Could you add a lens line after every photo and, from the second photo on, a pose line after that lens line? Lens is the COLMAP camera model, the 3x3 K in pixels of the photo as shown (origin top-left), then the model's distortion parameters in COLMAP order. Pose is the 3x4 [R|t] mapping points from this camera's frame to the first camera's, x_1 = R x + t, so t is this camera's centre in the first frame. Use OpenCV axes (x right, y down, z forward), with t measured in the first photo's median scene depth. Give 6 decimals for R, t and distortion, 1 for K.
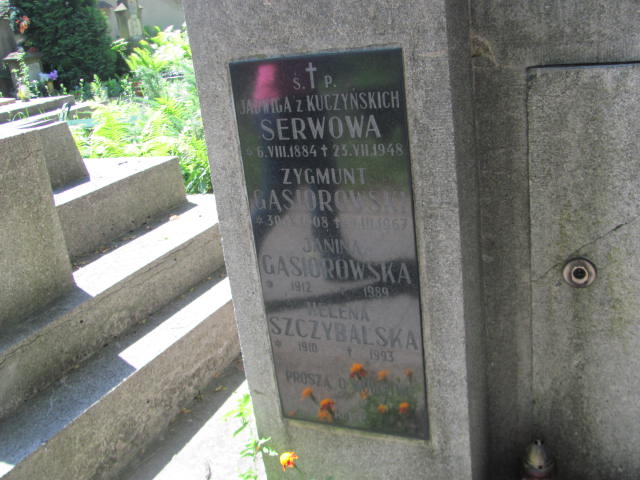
lens RADIAL K [[734.6, 0, 320.0], [0, 734.6, 240.0], [0, 0, 1]] dist [-0.240876, 0.356255]
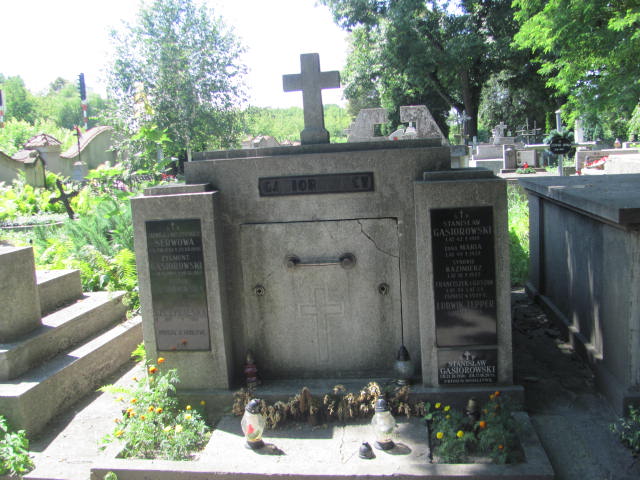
lens RADIAL K [[734.6, 0, 320.0], [0, 734.6, 240.0], [0, 0, 1]] dist [-0.240876, 0.356255]
pose [[0.965208, 0.021469, 0.260600, -0.181491], [0.034376, 0.977556, -0.207853, 0.435540], [-0.259214, 0.209580, 0.942807, -1.816290]]
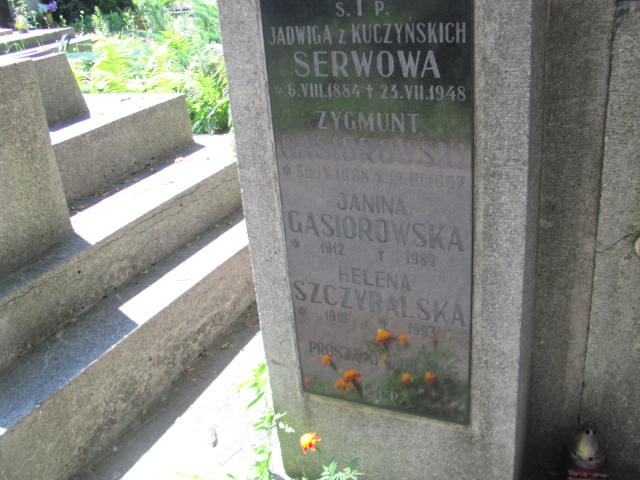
lens RADIAL K [[728.9, 0, 318.1], [0, 728.9, 258.7], [0, 0, 1]] dist [-0.236919, 0.320351]
pose [[0.999488, 0.031908, 0.002479, -0.041936], [-0.031992, 0.993957, 0.105001, -0.013345], [0.000887, -0.105027, 0.994469, 0.133562]]
